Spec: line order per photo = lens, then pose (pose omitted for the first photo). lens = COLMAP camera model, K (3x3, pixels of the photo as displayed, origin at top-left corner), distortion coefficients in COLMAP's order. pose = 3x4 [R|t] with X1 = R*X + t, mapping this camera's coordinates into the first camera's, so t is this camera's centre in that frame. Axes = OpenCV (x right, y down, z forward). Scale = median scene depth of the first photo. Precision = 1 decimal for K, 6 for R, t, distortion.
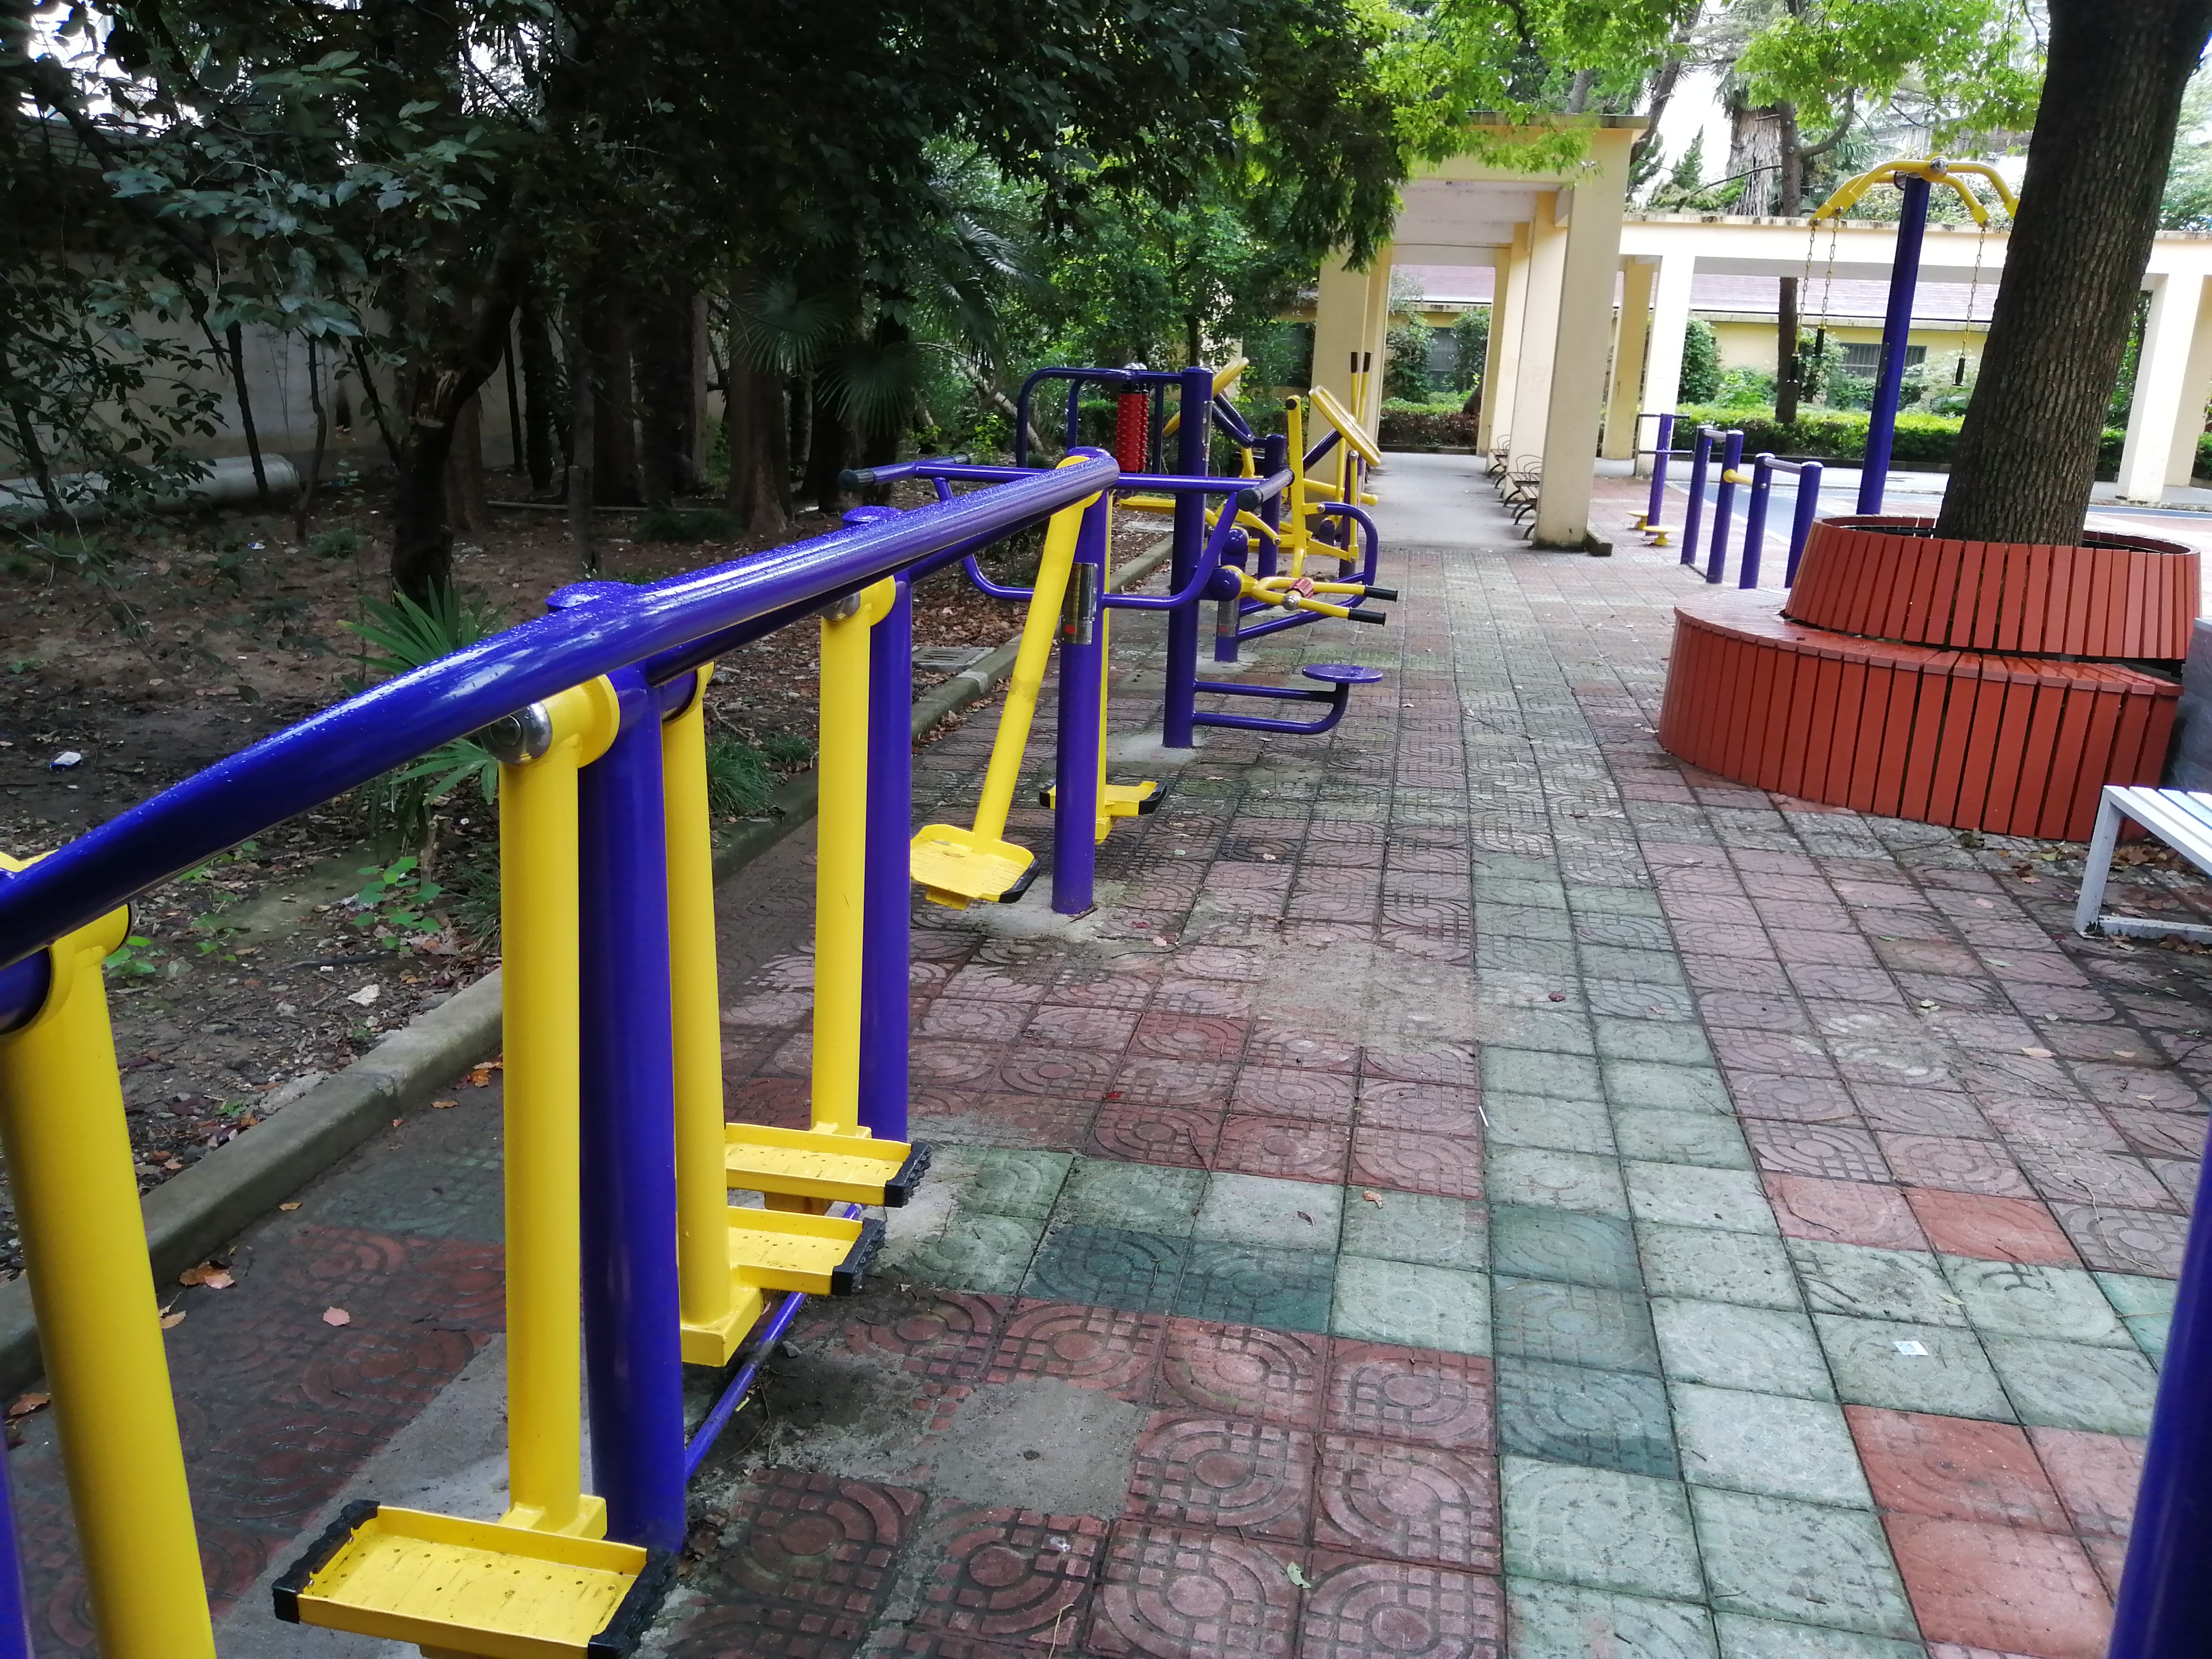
lens RADIAL K [[1747.8, 0, 1104.4], [0, 1747.8, 841.7], [0, 0, 1]] dist [0.073310, -0.113531]
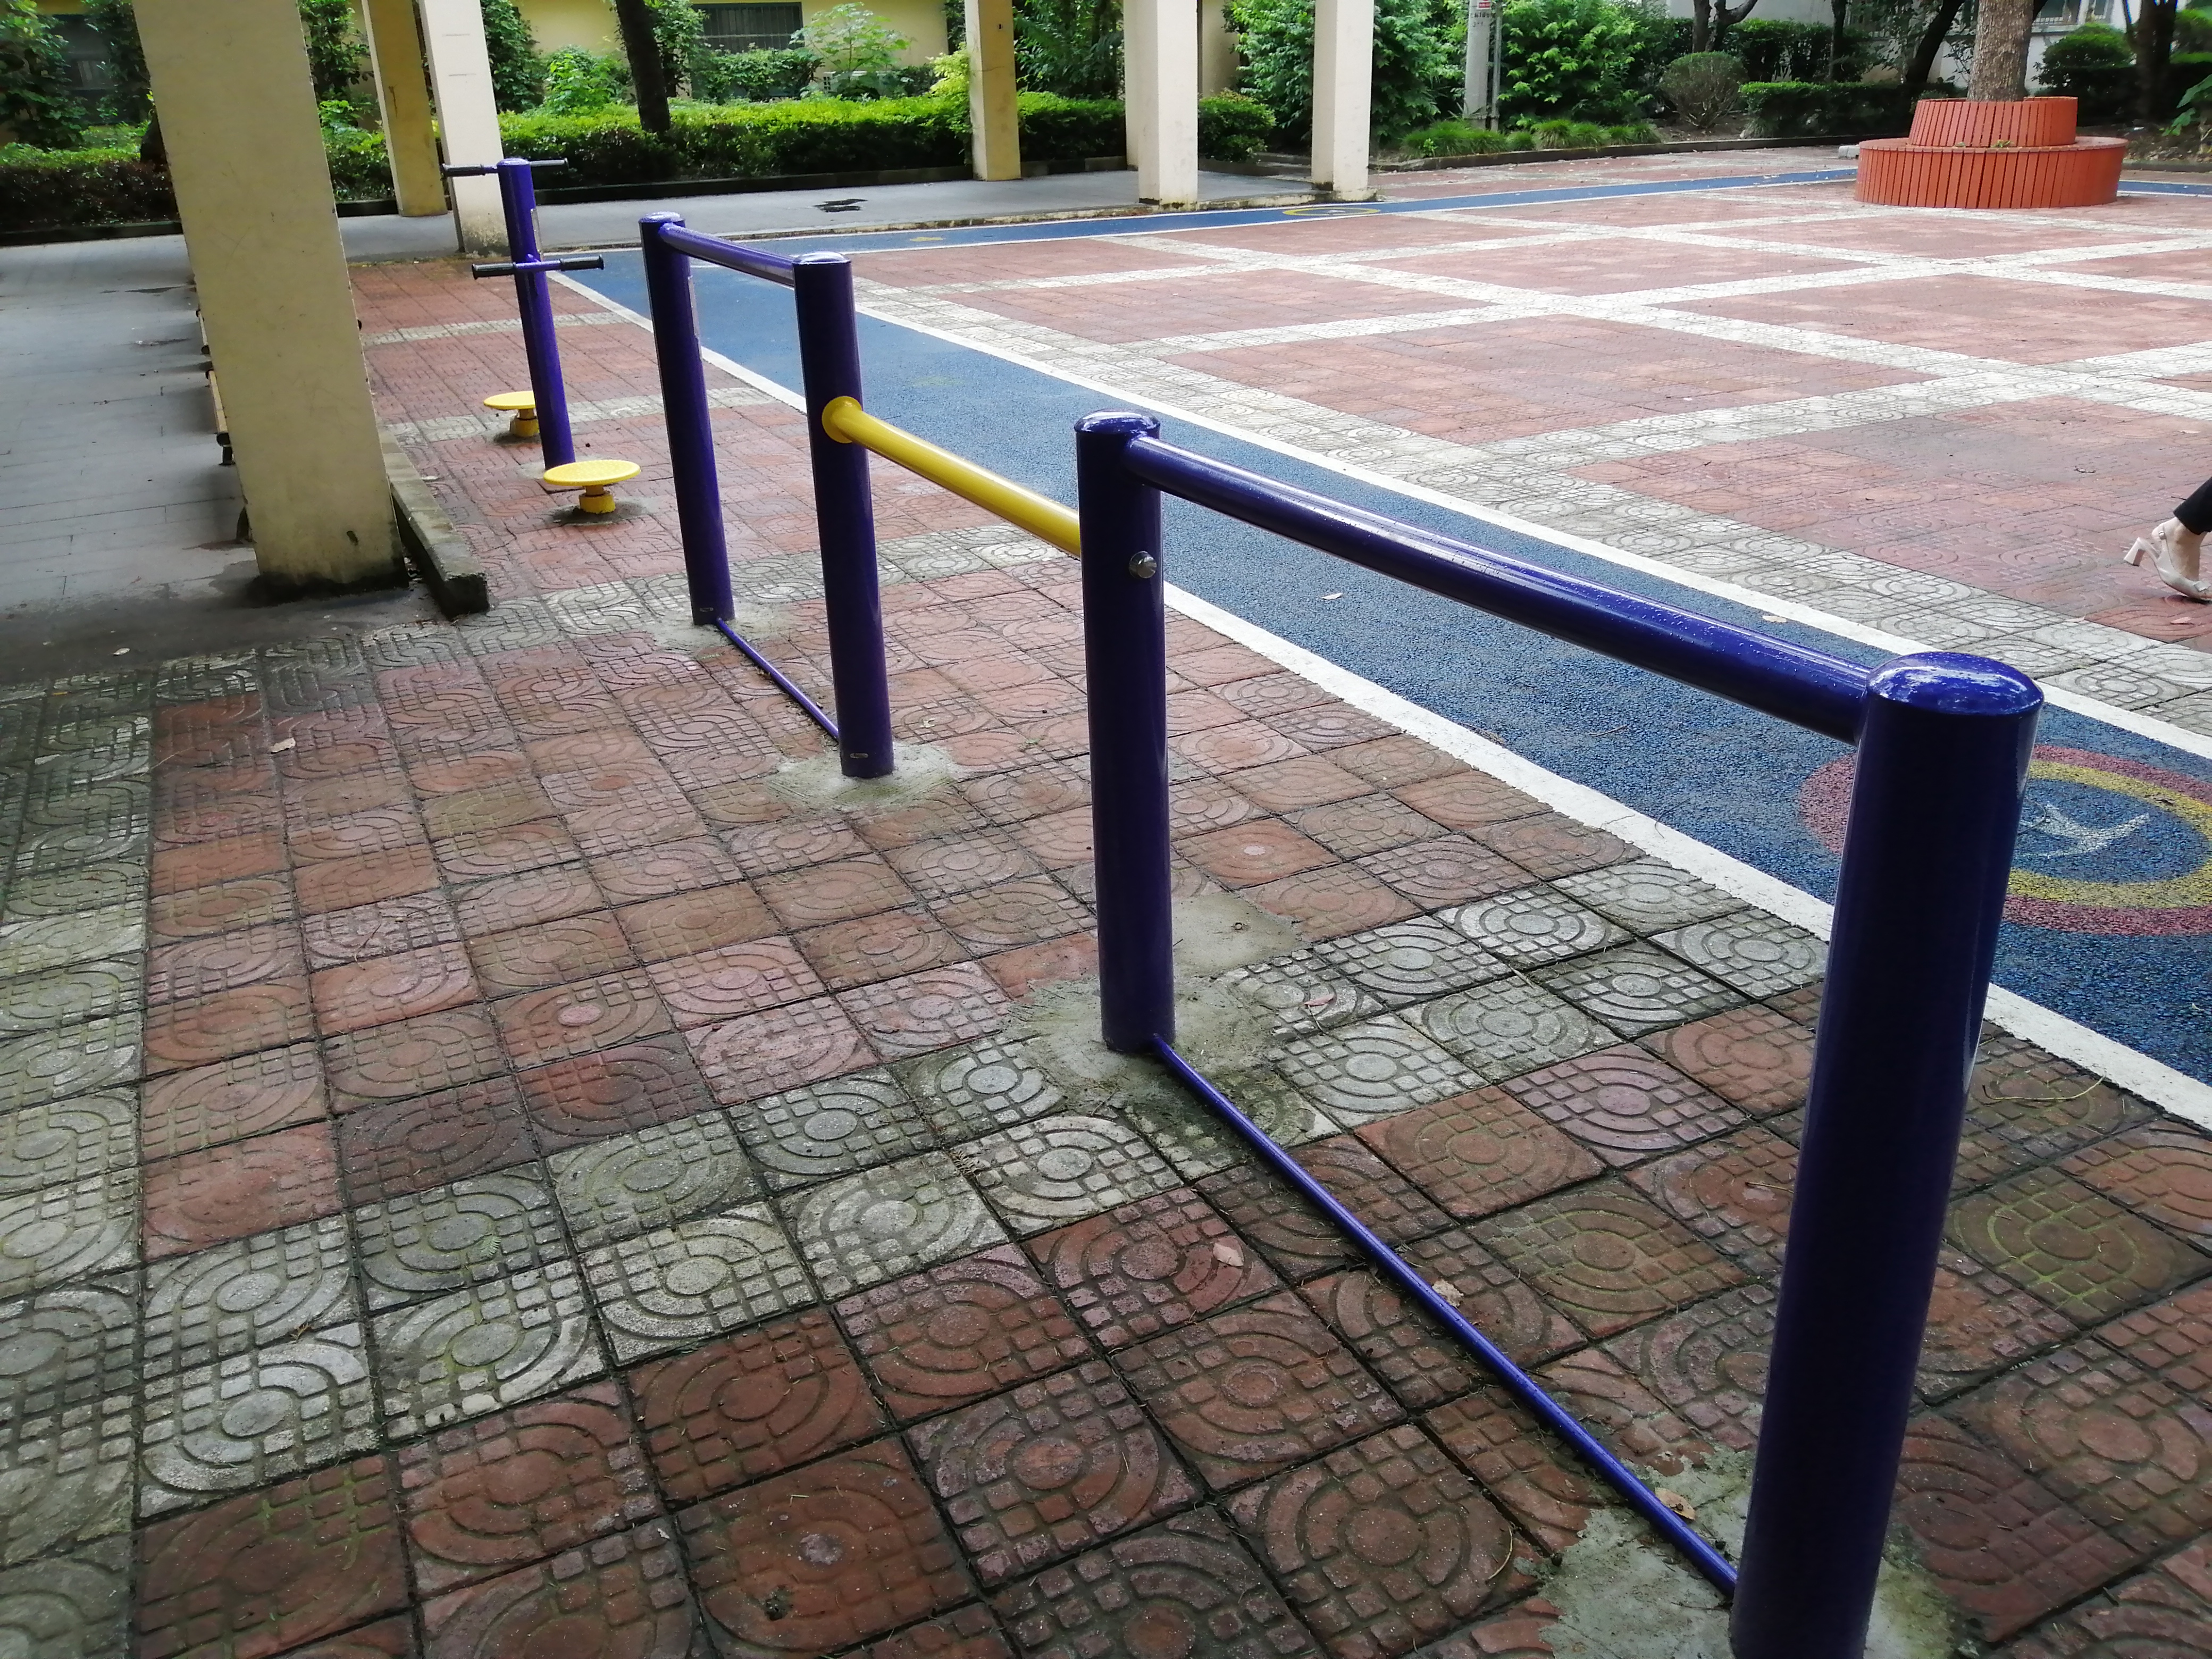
lens RADIAL K [[1747.8, 0, 1101.3], [0, 1747.8, 813.5], [0, 0, 1]] dist [0.073310, -0.113531]
pose [[0.808534, -0.291072, 0.511420, 0.094093], [0.215983, 0.955230, 0.202204, -0.082005], [-0.547379, -0.053031, 0.835203, 0.307079]]
